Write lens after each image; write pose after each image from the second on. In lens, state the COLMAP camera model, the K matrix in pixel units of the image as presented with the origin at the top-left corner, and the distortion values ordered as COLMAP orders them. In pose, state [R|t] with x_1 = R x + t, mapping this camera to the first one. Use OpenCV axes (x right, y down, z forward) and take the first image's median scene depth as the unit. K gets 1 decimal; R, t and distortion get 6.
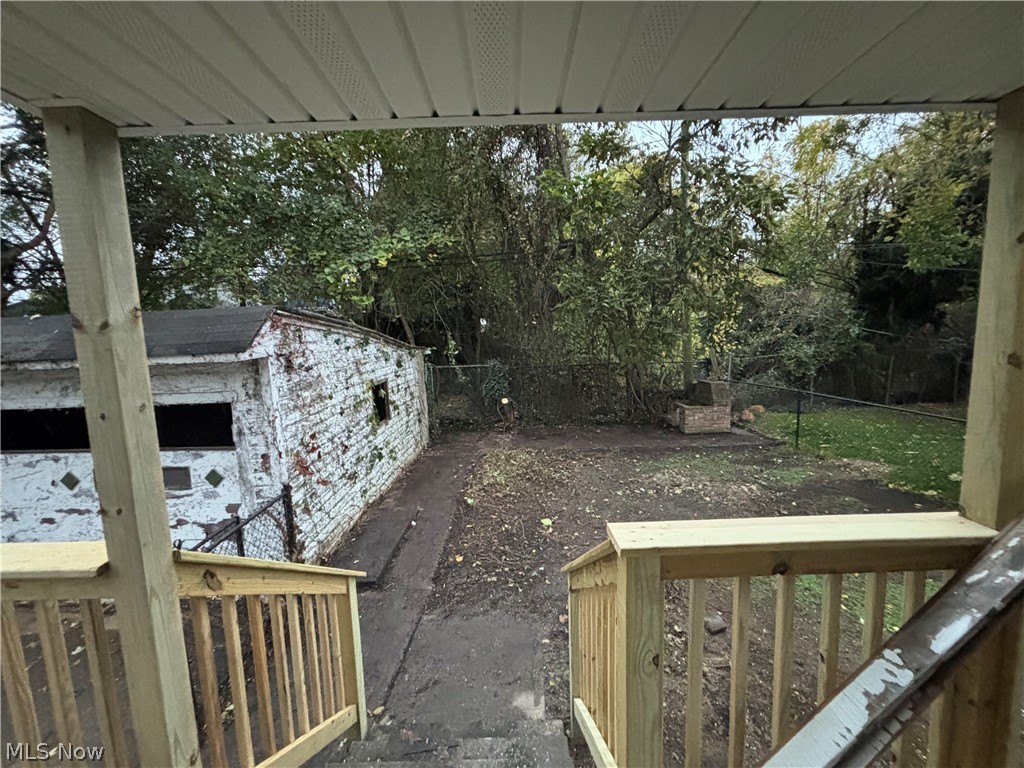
lens RADIAL K [[410.4, 0, 510.7], [0, 410.4, 385.3], [0, 0, 1]] dist [-0.001820, -0.000766]
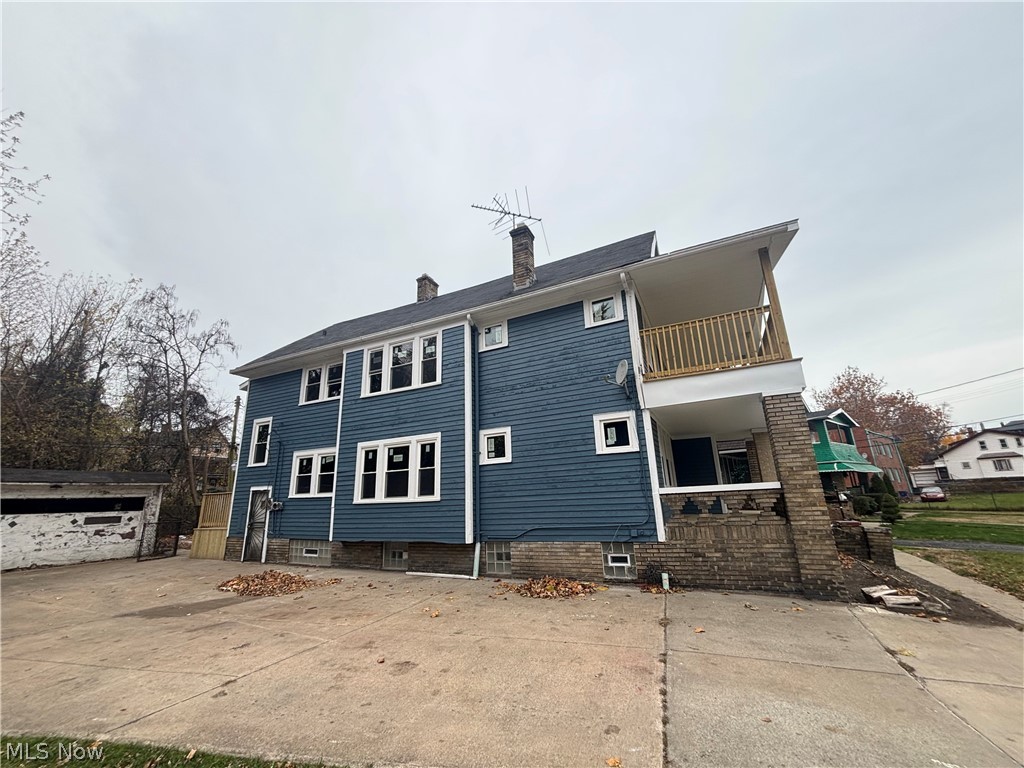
lens RADIAL K [[410.4, 0, 510.7], [0, 410.4, 385.3], [0, 0, 1]] dist [-0.001820, -0.000766]
pose [[0.443561, 0.250010, 0.860667, -2.208608], [0.124913, 0.933687, -0.335598, 0.632418], [-0.887497, 0.256367, 0.382918, -3.068421]]
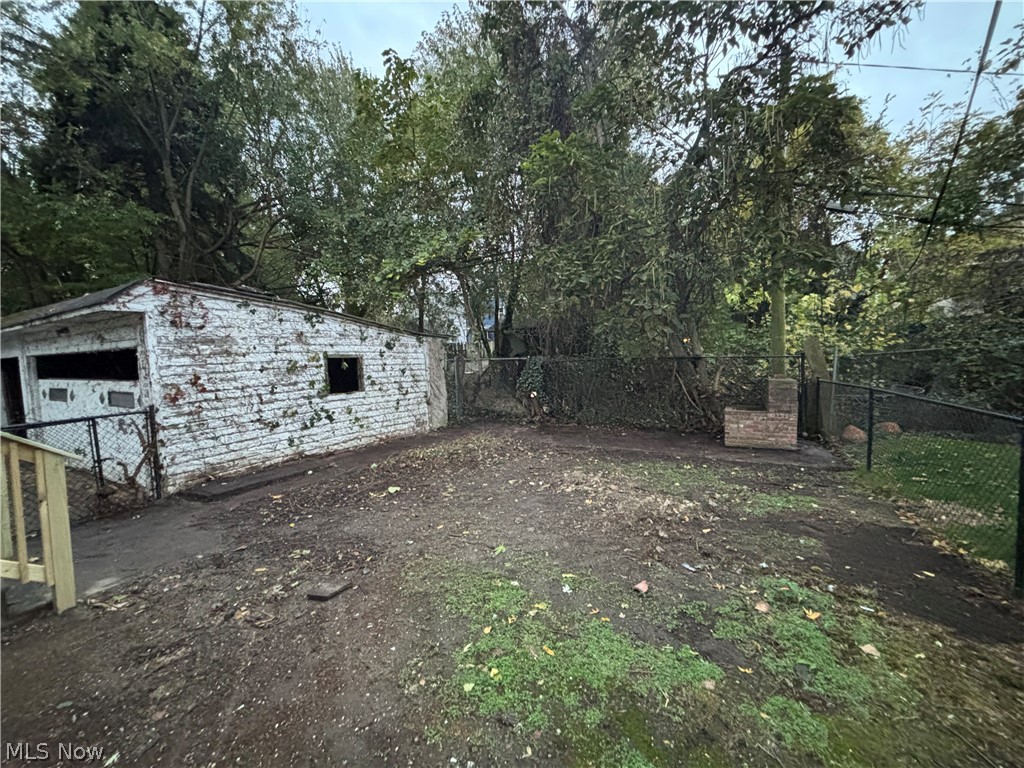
lens RADIAL K [[410.4, 0, 510.7], [0, 410.4, 385.3], [0, 0, 1]] dist [-0.001820, -0.000766]
pose [[0.877391, 0.039630, -0.478136, 0.916514], [-0.061385, 0.997665, -0.029951, 0.112505], [0.475832, 0.055629, 0.877775, 0.298654]]
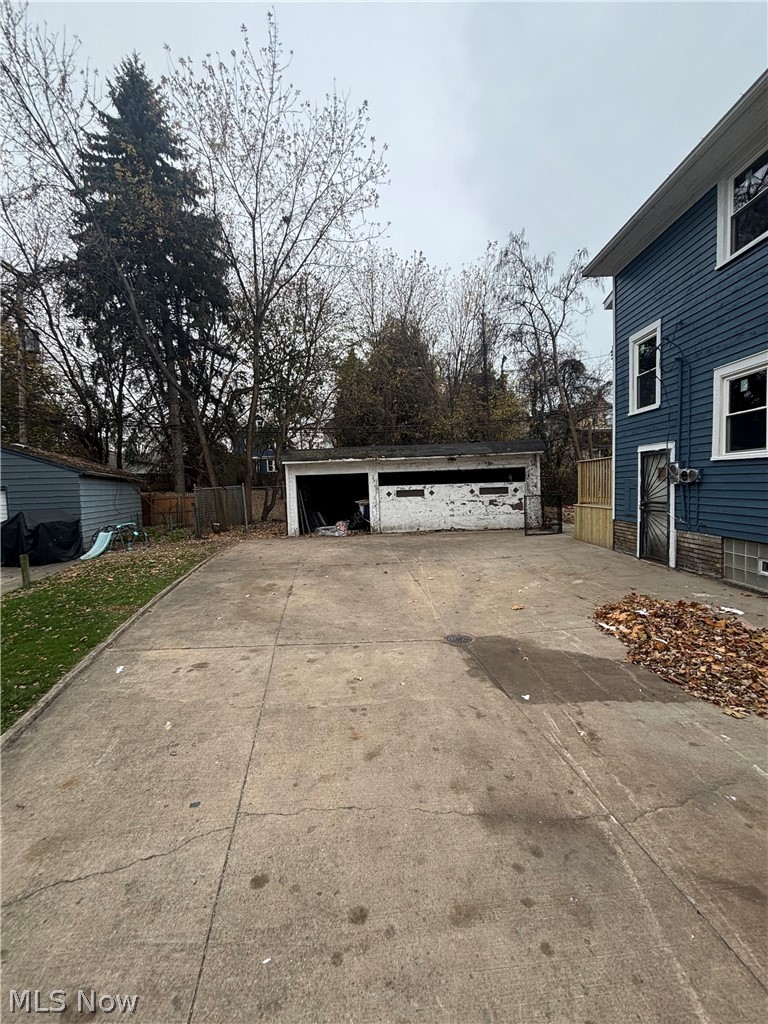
lens RADIAL K [[410.4, 0, 384.0], [0, 410.4, 512.0], [0, 0, 1]] dist [-0.001820, -0.000766]
pose [[0.999963, -0.003877, -0.007692, -1.500065], [0.003464, 0.998588, -0.053009, 0.489299], [0.007887, 0.052980, 0.998564, -2.009836]]
